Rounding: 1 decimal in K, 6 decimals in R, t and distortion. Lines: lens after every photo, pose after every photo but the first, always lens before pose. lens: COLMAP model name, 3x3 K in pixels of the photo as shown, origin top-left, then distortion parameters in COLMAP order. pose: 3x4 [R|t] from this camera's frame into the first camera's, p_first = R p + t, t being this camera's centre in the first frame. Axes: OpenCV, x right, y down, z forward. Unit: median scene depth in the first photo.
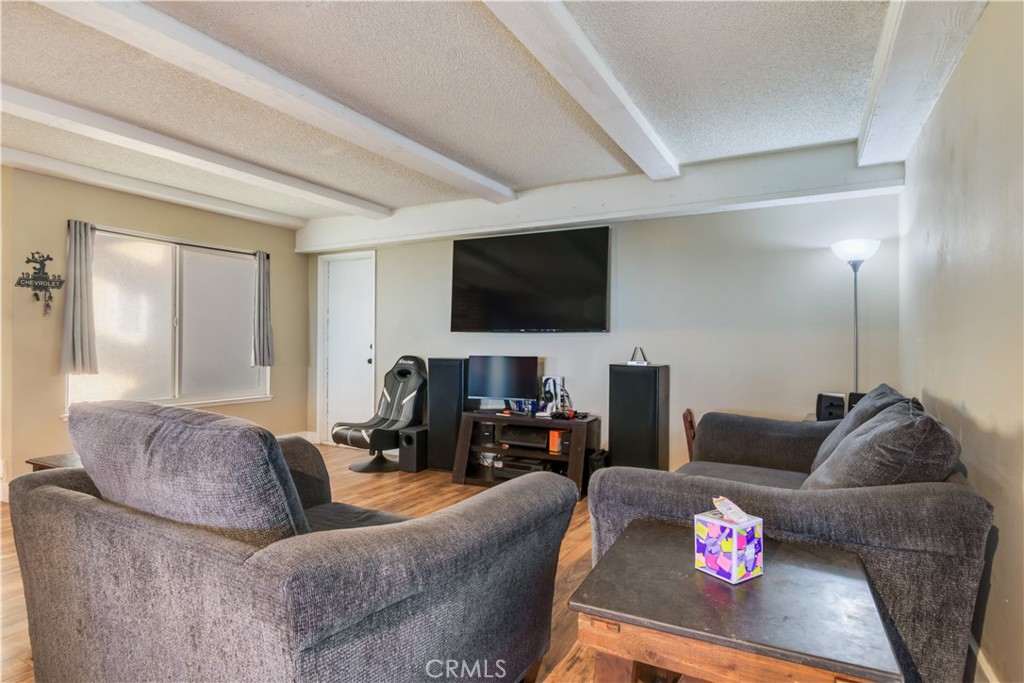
lens RADIAL K [[542.1, 0, 512.0], [0, 542.1, 341.5], [0, 0, 1]] dist [0.001069, -0.000197]
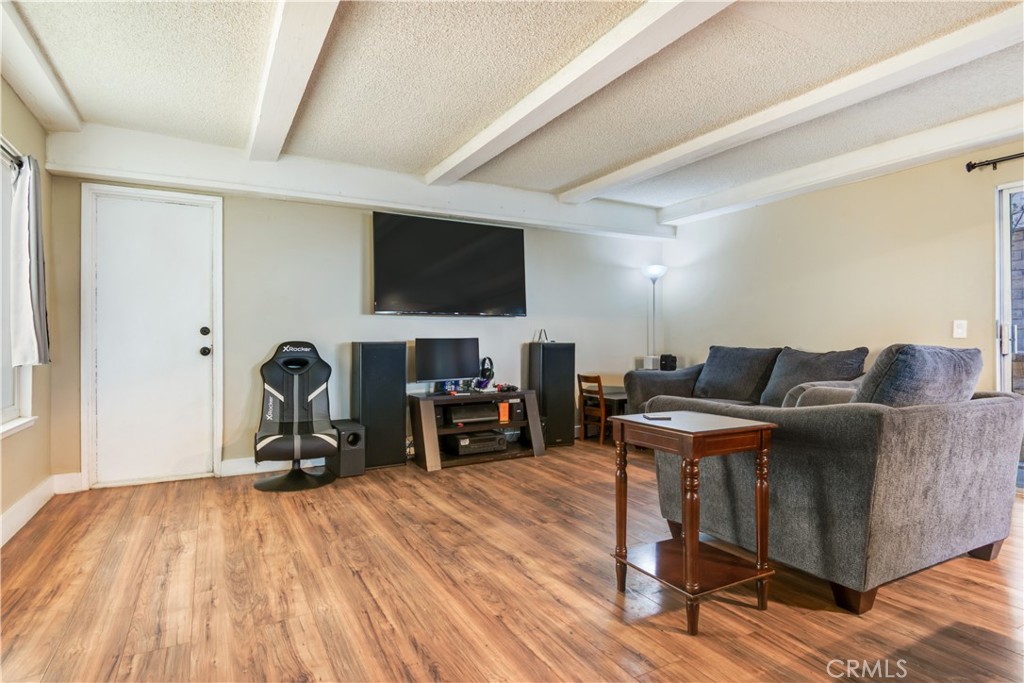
lens RADIAL K [[553.2, 0, 507.6], [0, 553.2, 340.6], [0, 0, 1]] dist [0.001295, -0.001509]
pose [[0.539522, -0.012034, 0.841886, -0.851000], [0.006053, 0.999927, 0.010414, 0.021810], [-0.841950, -0.000523, 0.539556, 0.353238]]
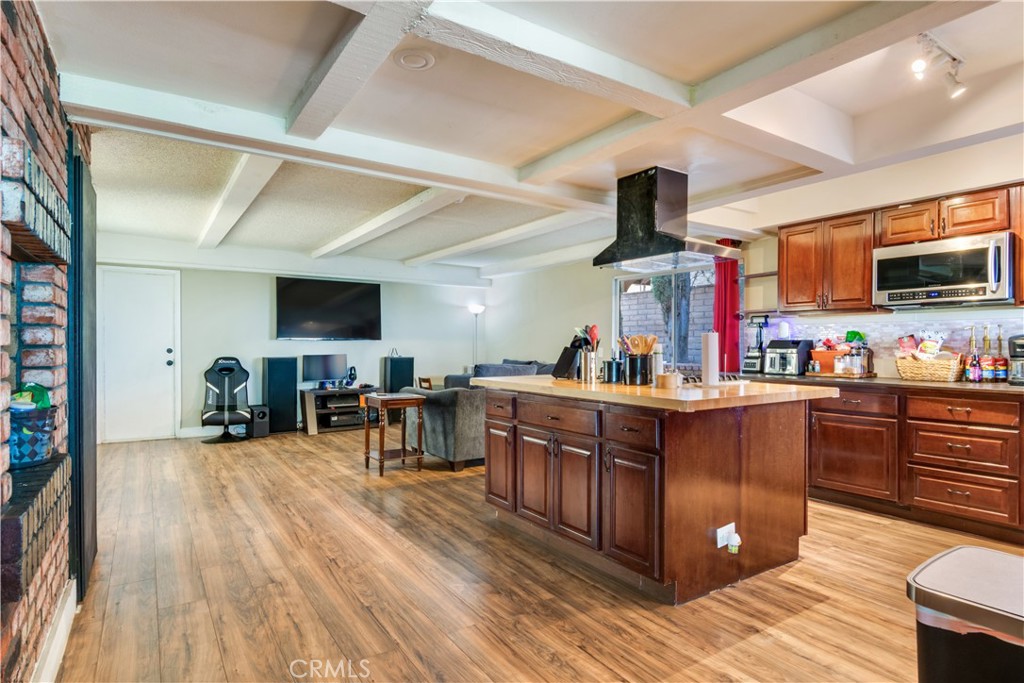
lens RADIAL K [[564.1, 0, 512.9], [0, 564.1, 349.8], [0, 0, 1]] dist [0.003230, -0.001504]
pose [[0.461546, -0.017540, 0.886943, -1.303938], [-0.001032, 0.999793, 0.020309, -0.024163], [-0.887115, -0.010289, 0.461433, -0.303427]]
